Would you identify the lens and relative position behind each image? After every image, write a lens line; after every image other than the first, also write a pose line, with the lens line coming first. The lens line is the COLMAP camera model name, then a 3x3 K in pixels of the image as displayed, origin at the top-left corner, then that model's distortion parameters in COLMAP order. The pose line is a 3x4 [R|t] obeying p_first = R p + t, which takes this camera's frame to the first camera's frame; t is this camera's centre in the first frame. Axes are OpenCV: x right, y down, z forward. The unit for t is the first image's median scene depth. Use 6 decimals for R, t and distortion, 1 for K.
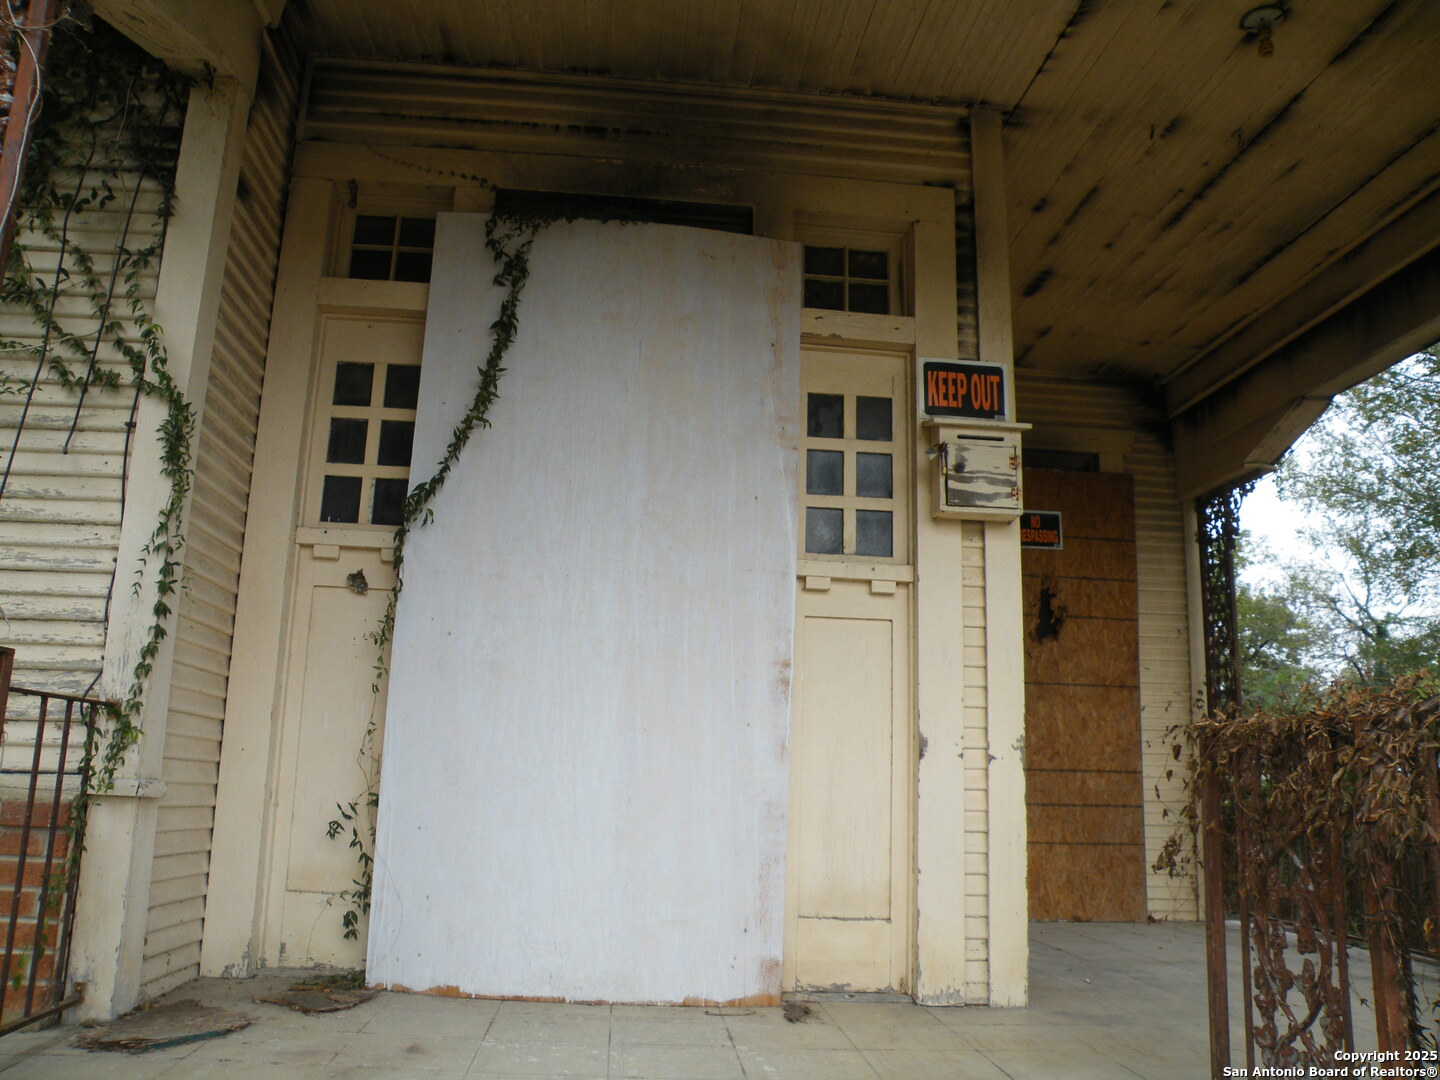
lens RADIAL K [[1150.2, 0, 713.8], [0, 1150.2, 542.5], [0, 0, 1]] dist [-0.108289, 0.000567]
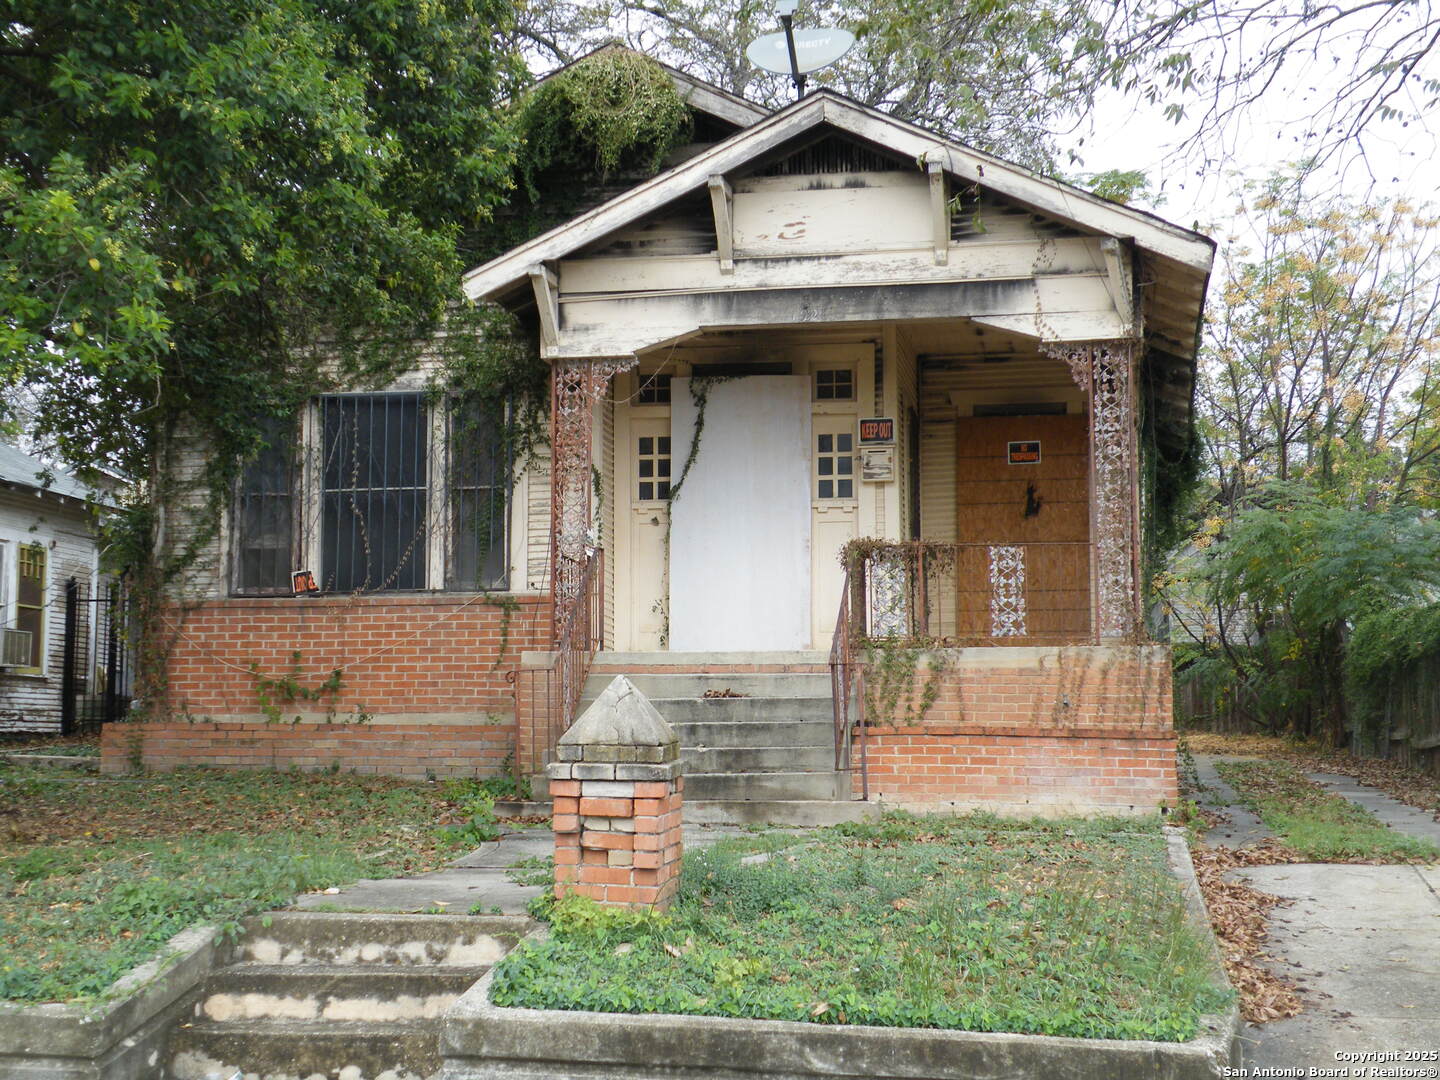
lens RADIAL K [[2321.1, 0, 713.4], [0, 2321.1, 524.8], [0, 0, 1]] dist [0.249466, 0.000000]
pose [[0.964918, -0.064847, -0.254417, 1.196501], [0.087899, 0.992887, 0.080300, -0.378927], [0.247400, -0.099846, 0.963755, -4.189050]]
